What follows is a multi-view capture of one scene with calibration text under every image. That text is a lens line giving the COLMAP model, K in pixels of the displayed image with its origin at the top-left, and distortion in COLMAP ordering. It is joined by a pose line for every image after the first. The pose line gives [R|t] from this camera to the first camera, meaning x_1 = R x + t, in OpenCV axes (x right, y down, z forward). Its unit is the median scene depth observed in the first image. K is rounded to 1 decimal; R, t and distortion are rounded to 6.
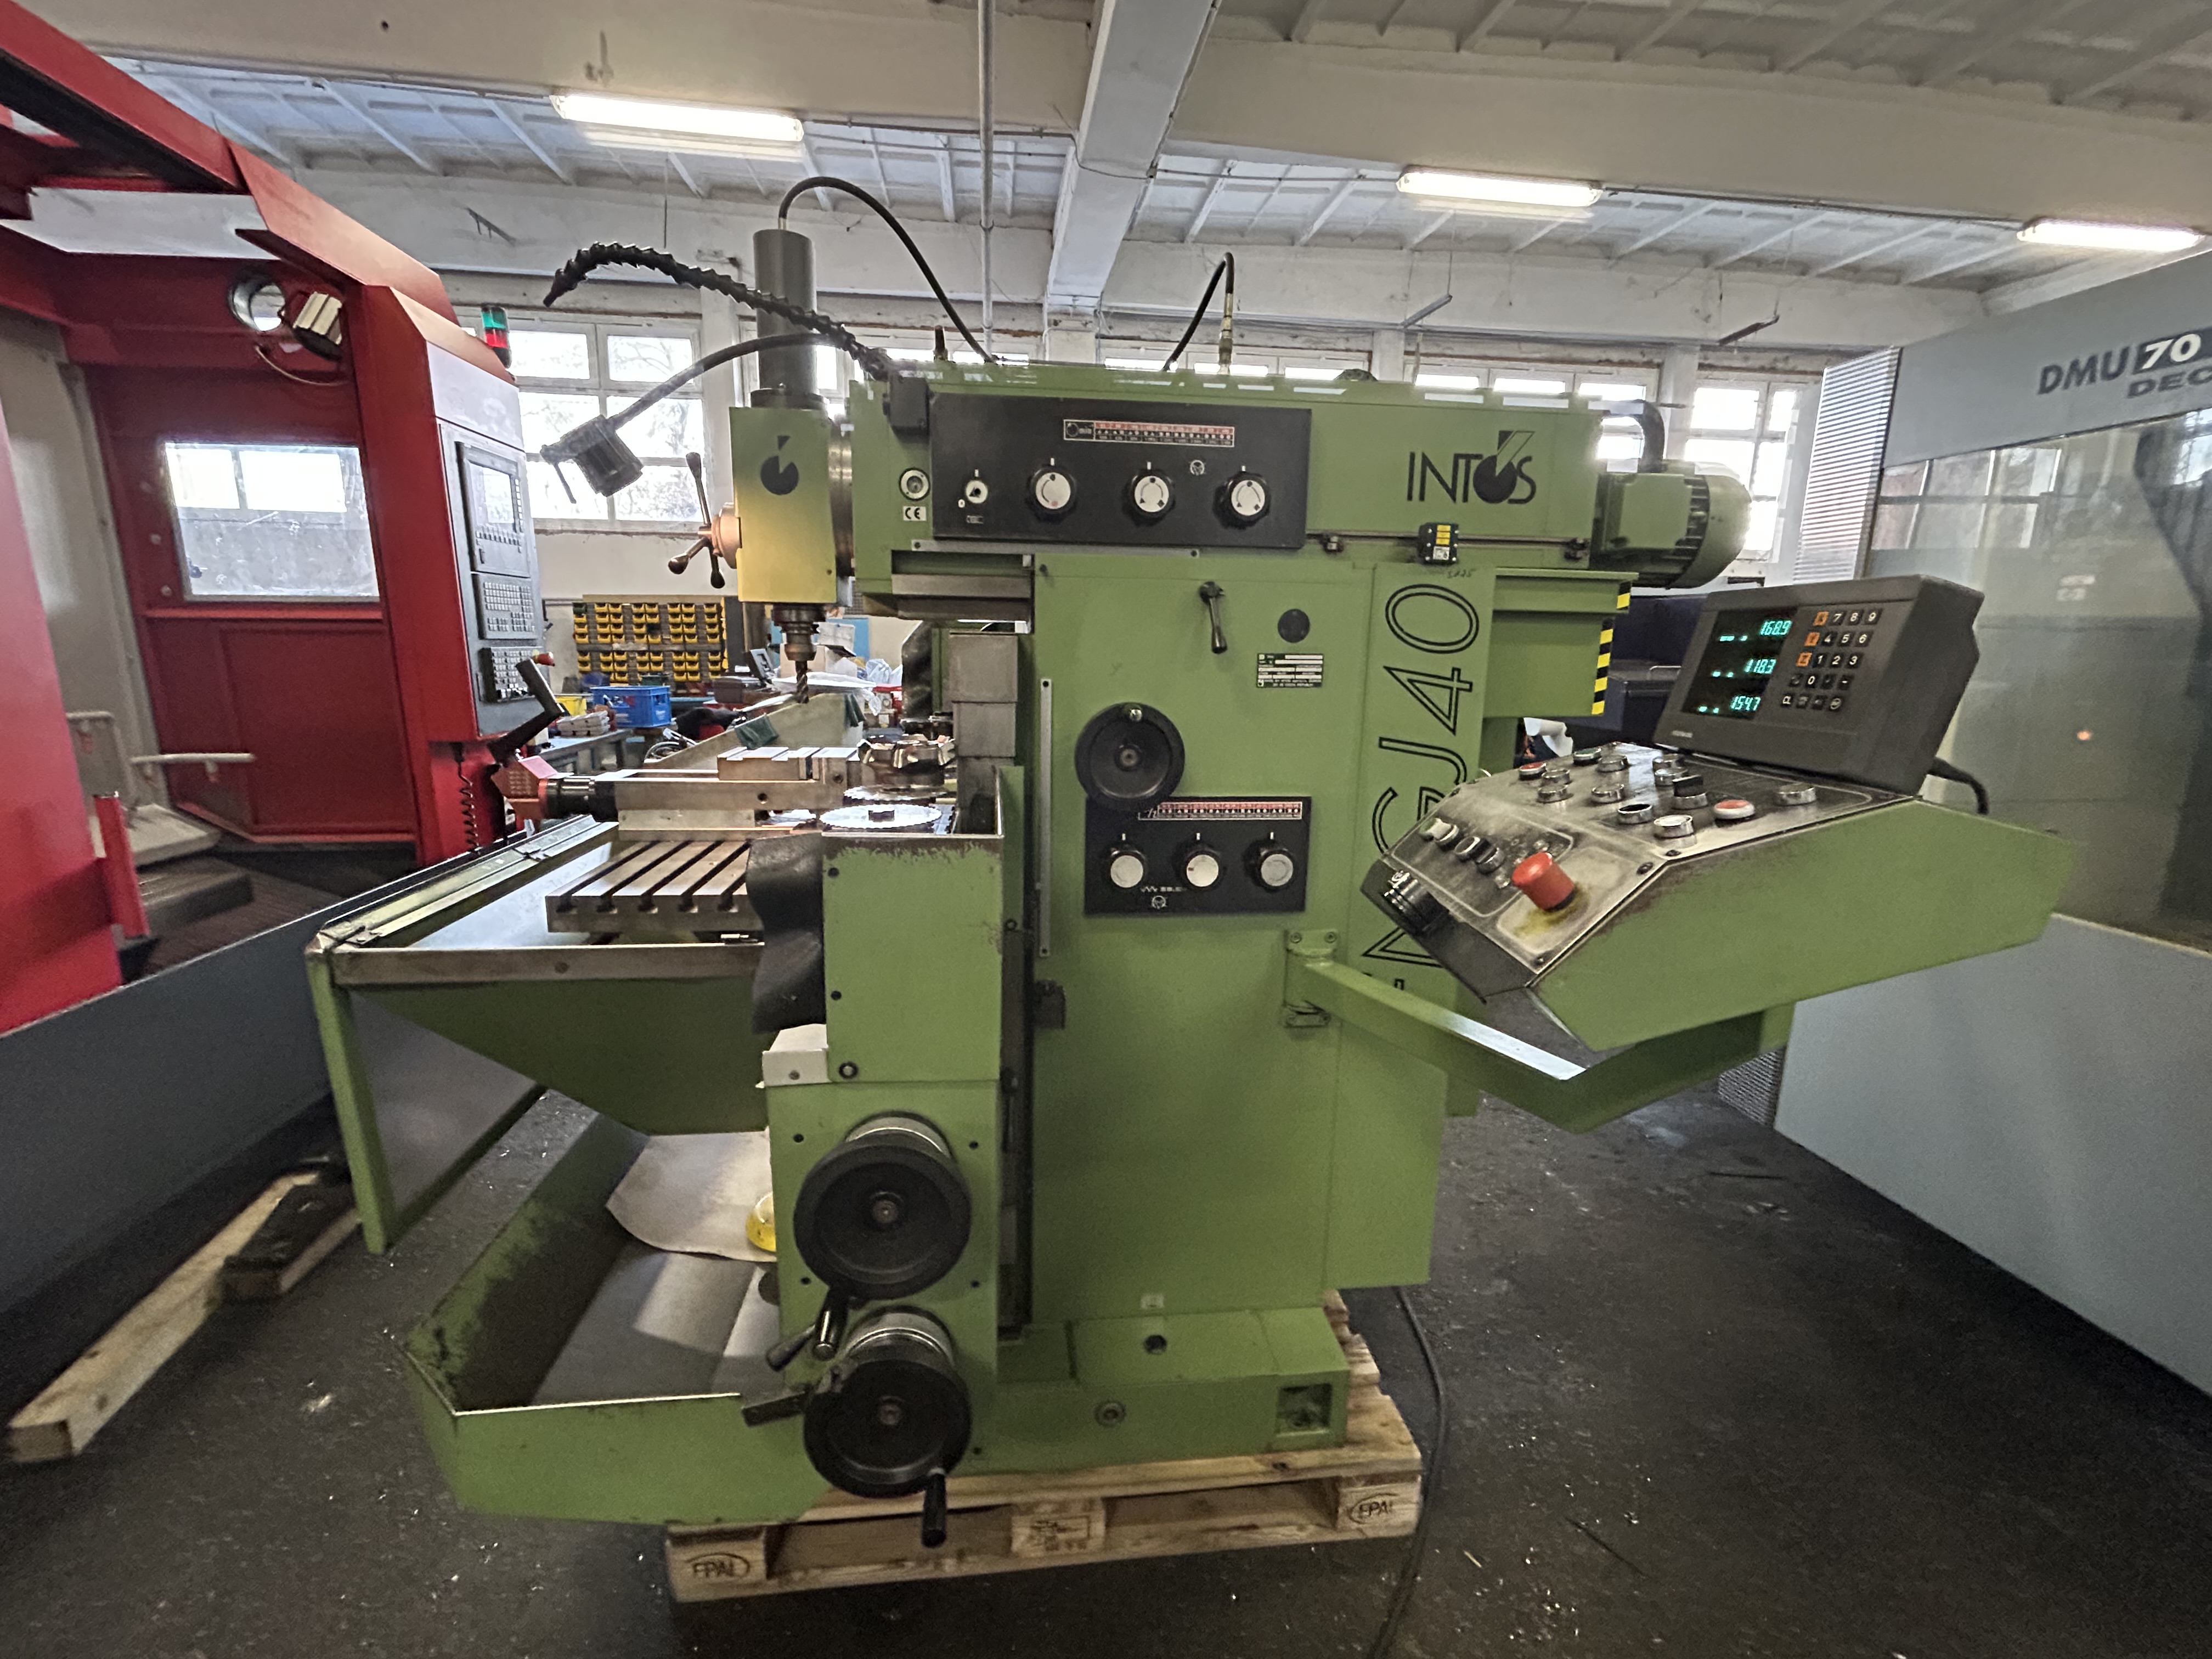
lens RADIAL K [[944.9, 0, 1101.7], [0, 944.9, 826.9], [0, 0, 1]] dist [0.000456, 0.000112]
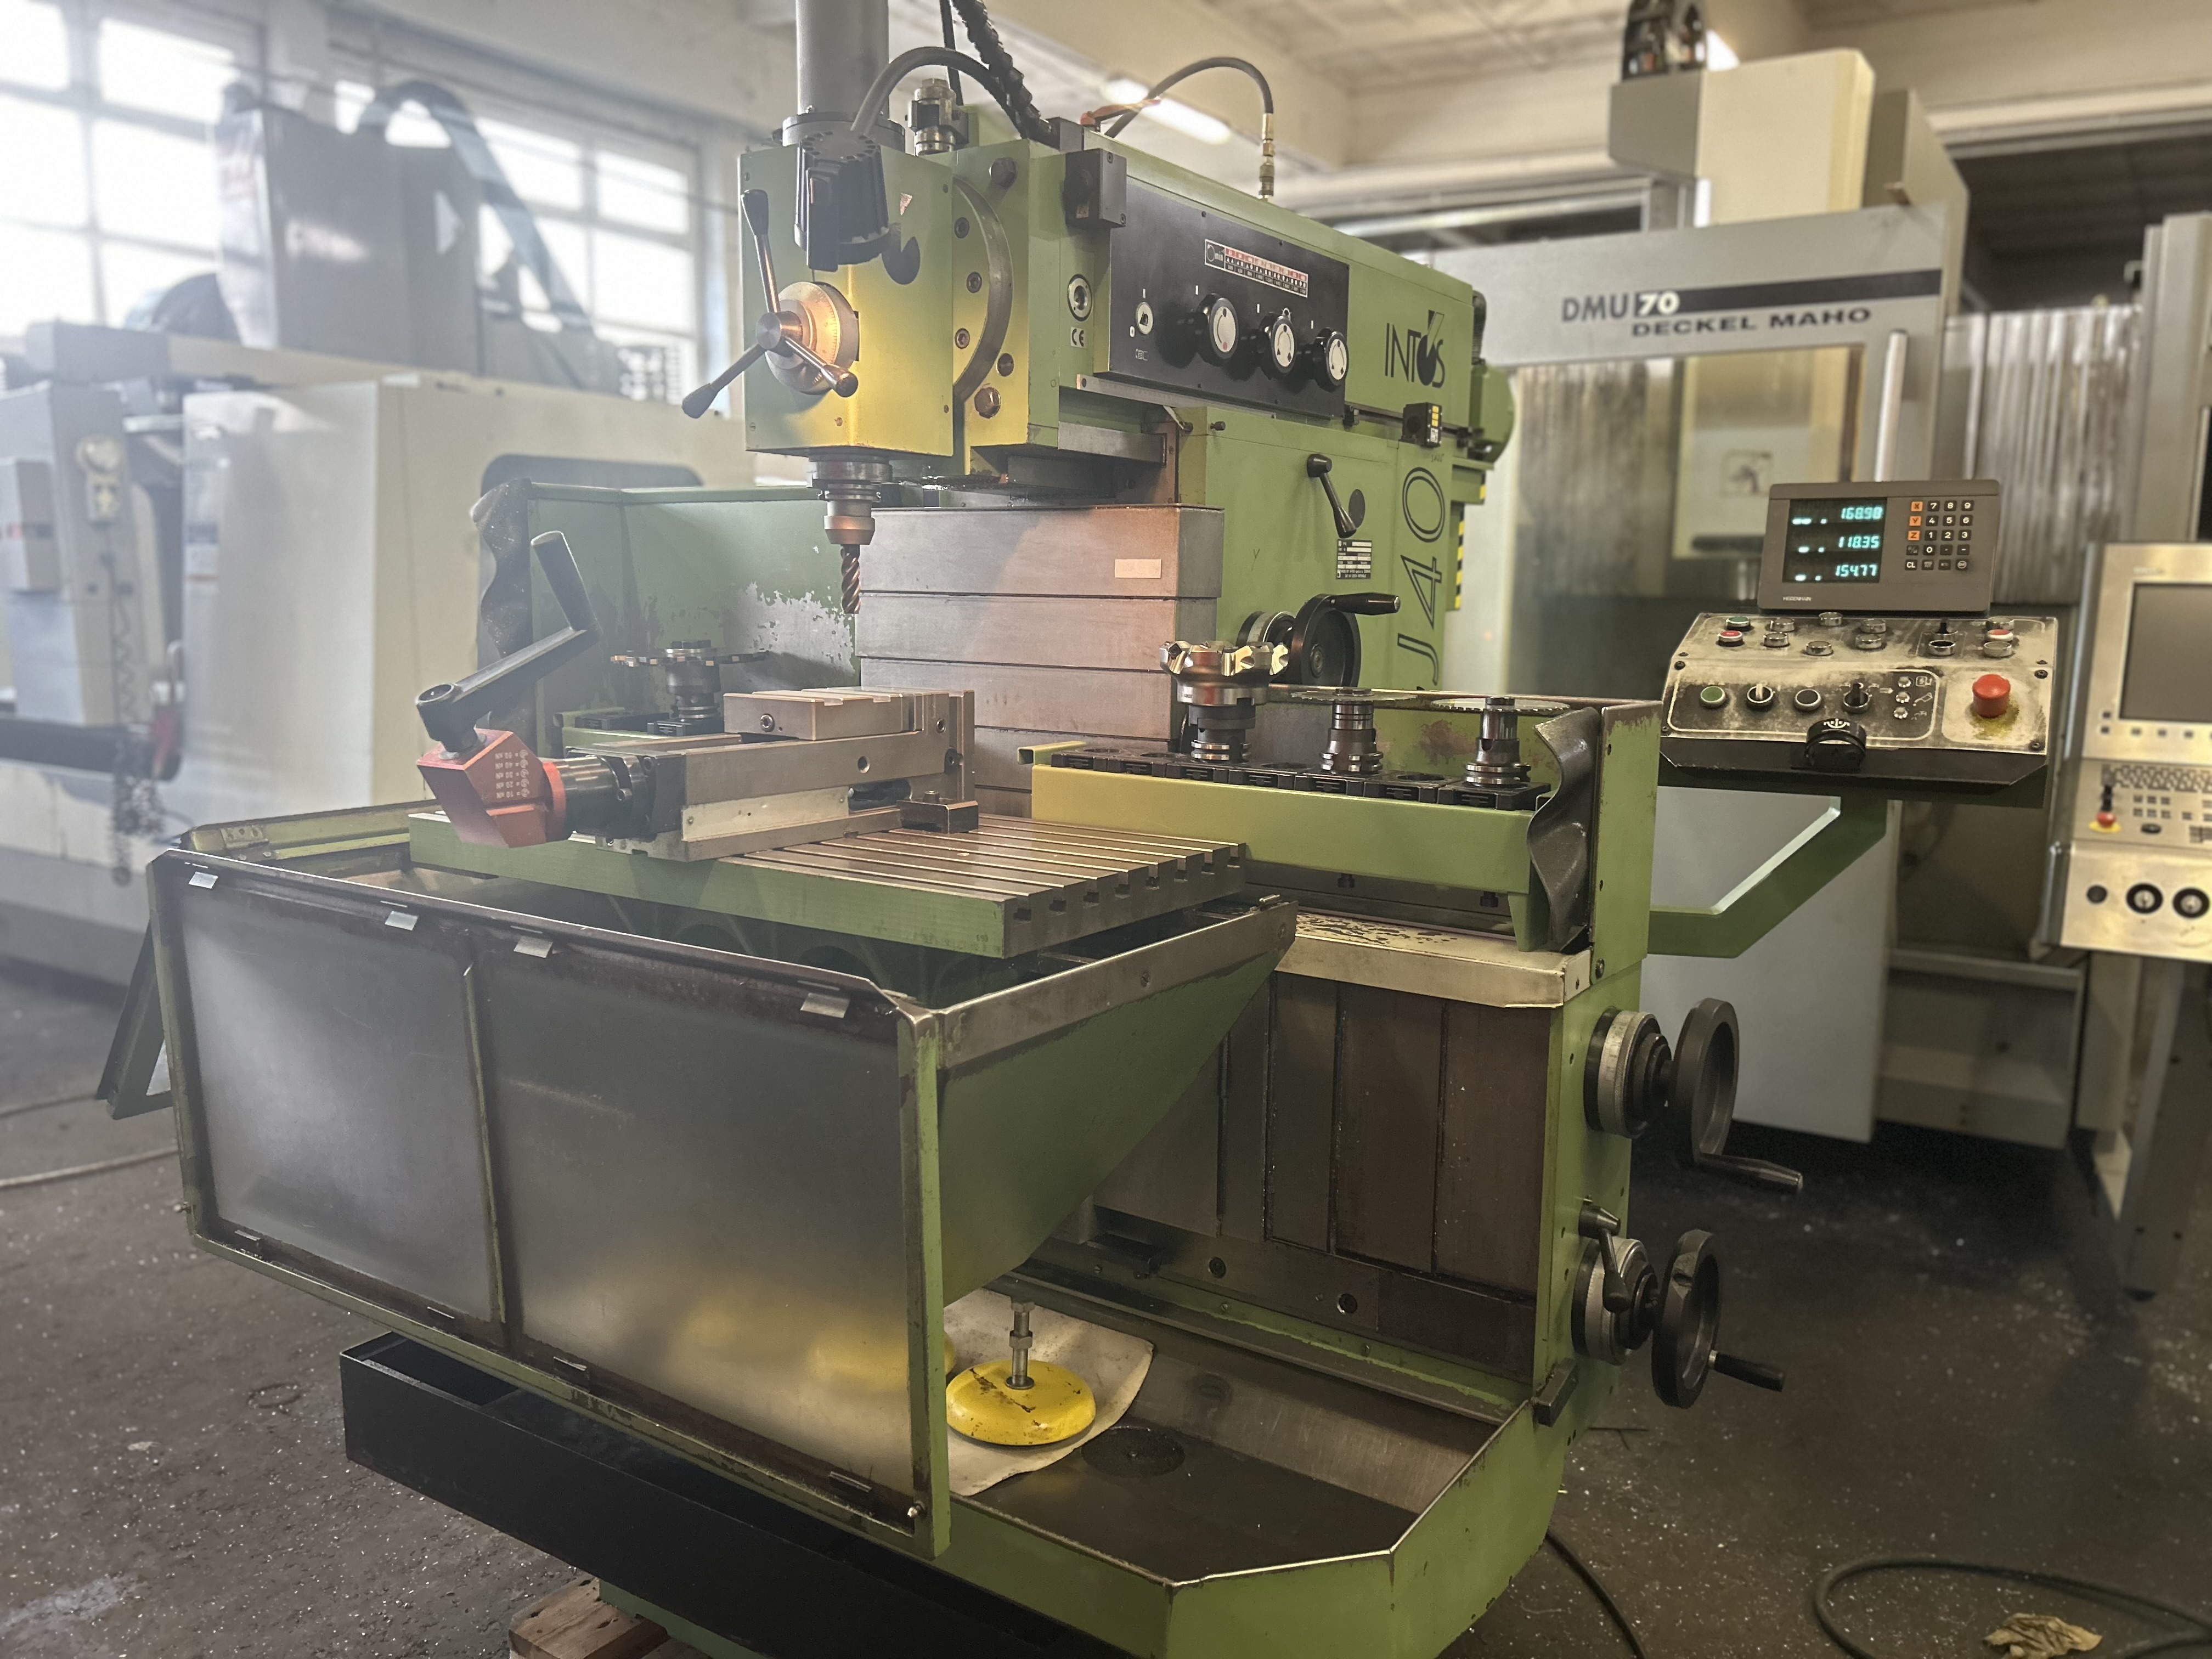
lens RADIAL K [[1681.6, 0, 1122.3], [0, 1681.6, 828.8], [0, 0, 1]] dist [0.051467, -0.055828]
pose [[0.639997, -0.118413, 0.759199, -1.131866], [0.147554, 0.988605, 0.029807, 0.003311], [-0.754077, 0.092946, 0.650176, 0.166962]]
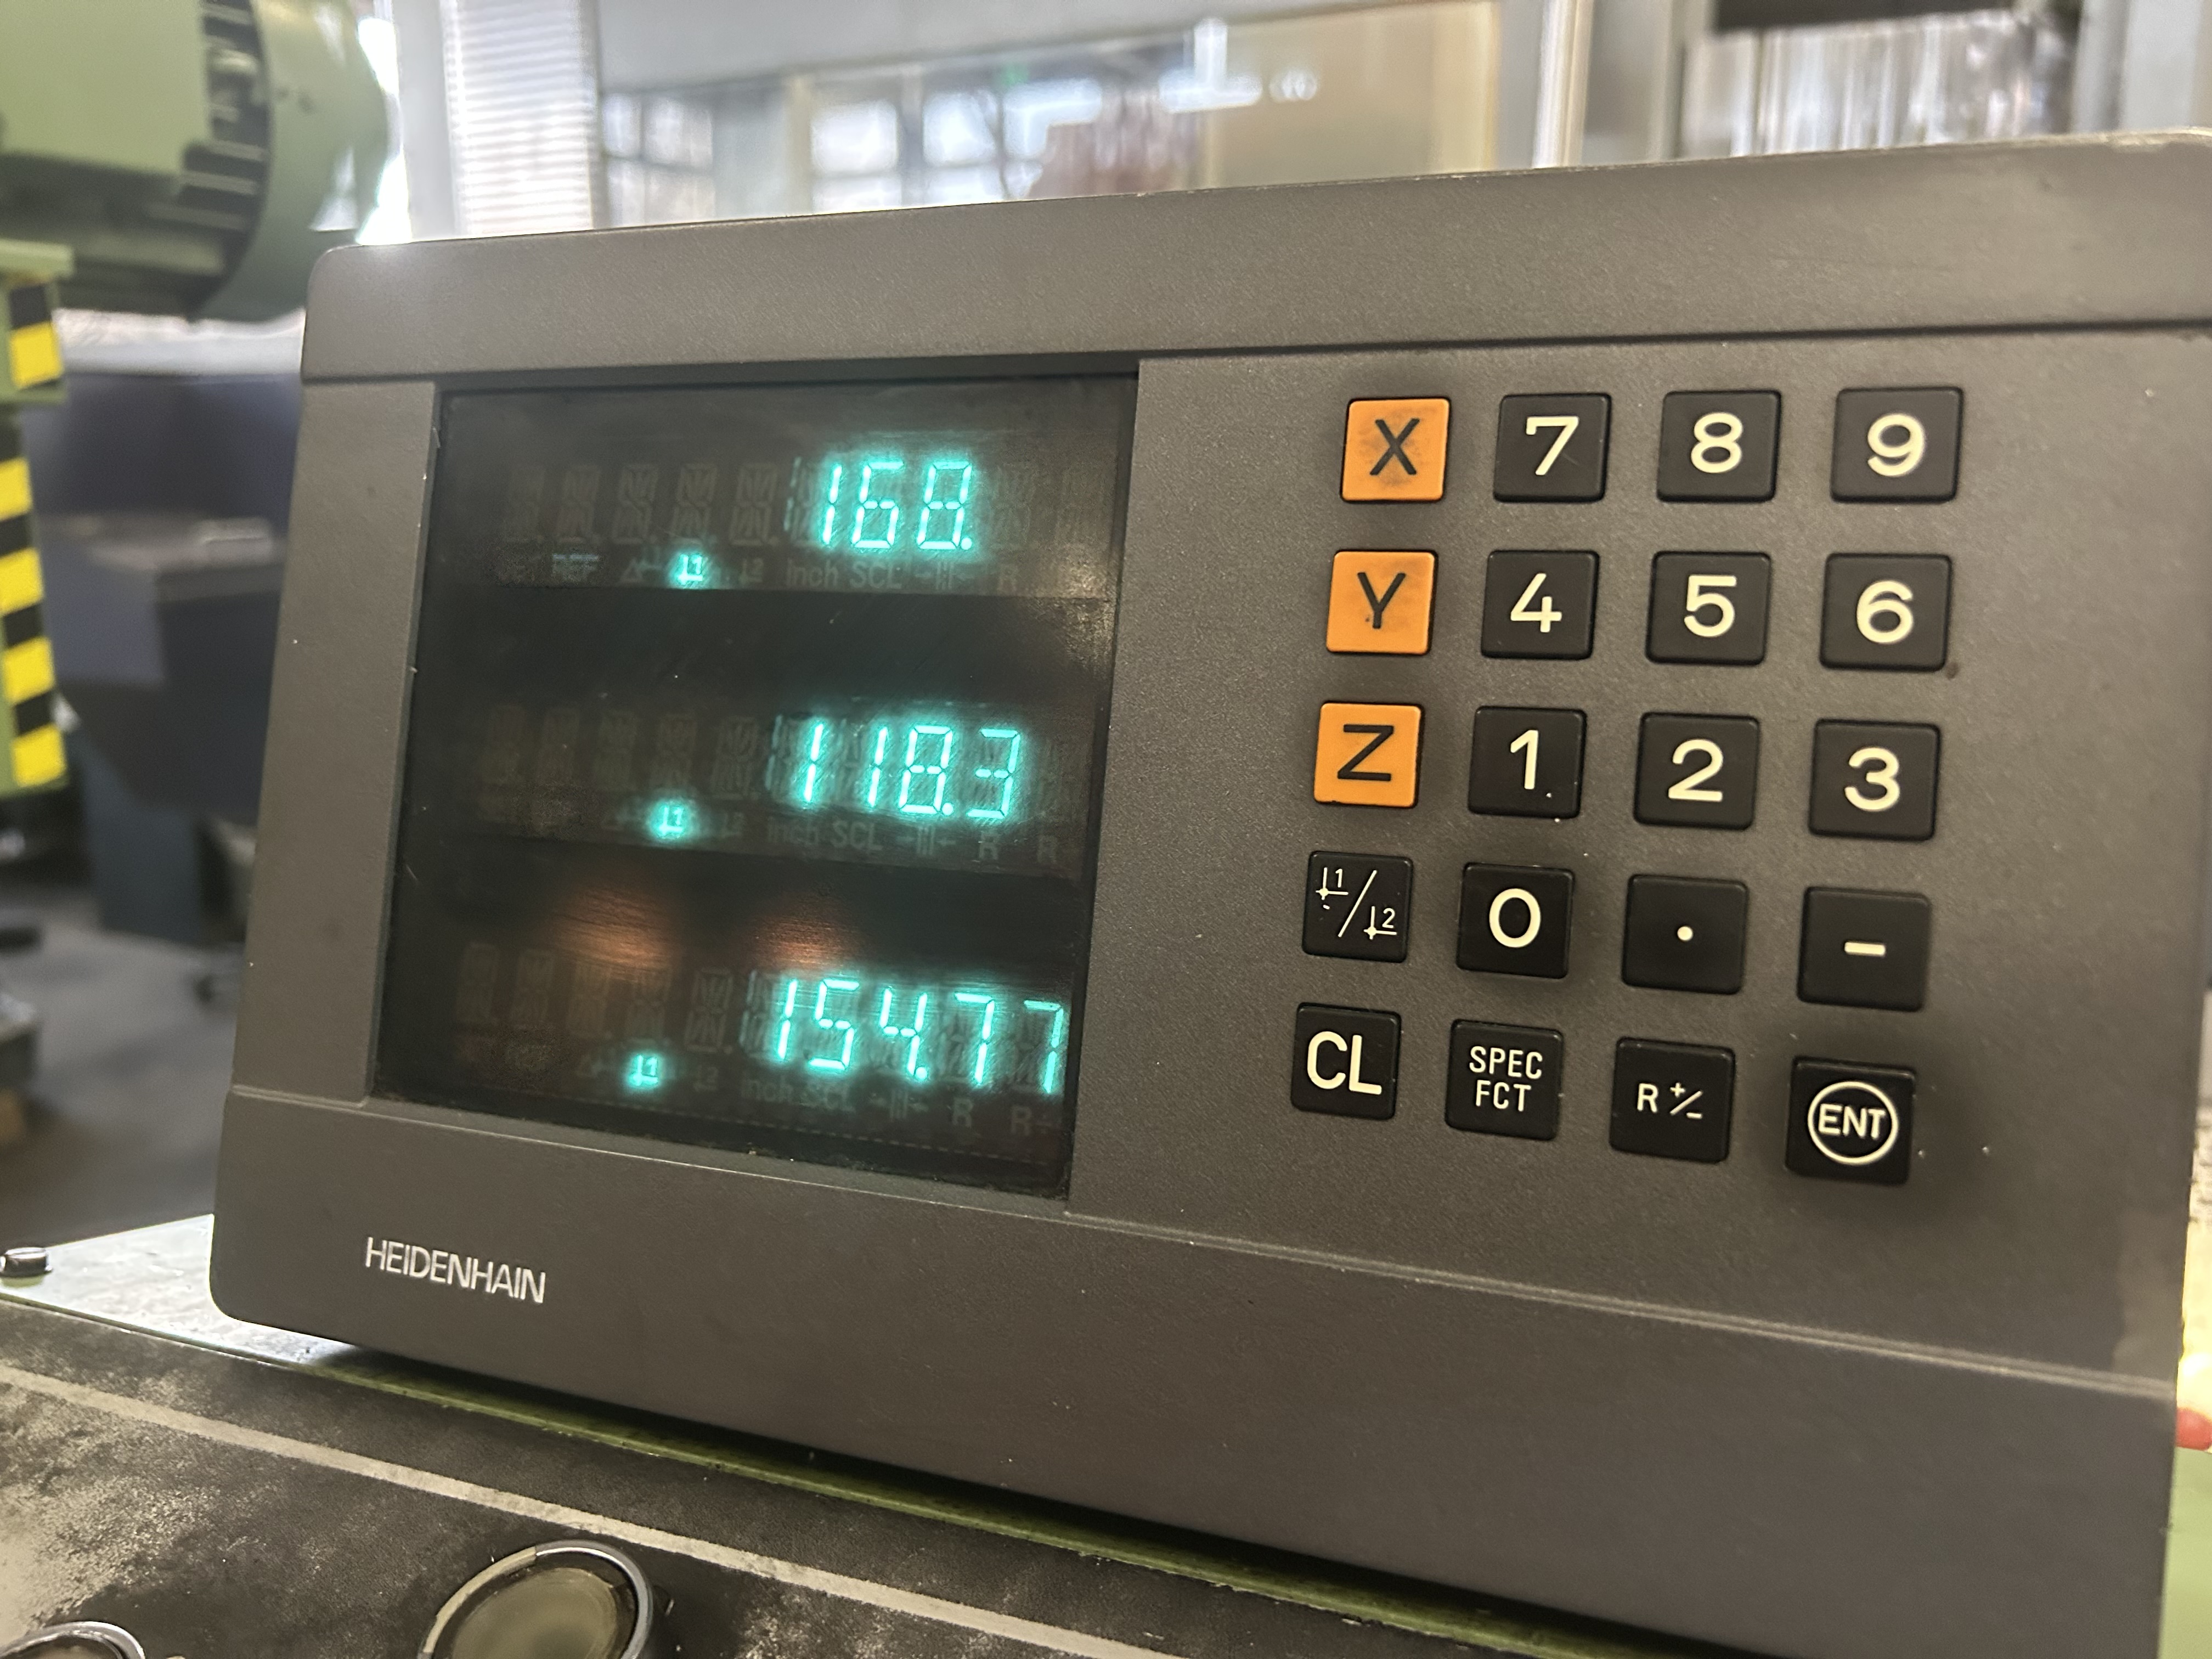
lens RADIAL K [[1681.6, 0, 1141.6], [0, 1681.6, 822.0], [0, 0, 1]] dist [0.051467, -0.055828]
pose [[0.526801, -0.186154, 0.829354, 0.310466], [0.173922, 0.978686, 0.109198, -0.115126], [-0.832005, 0.086717, 0.547949, 0.517108]]
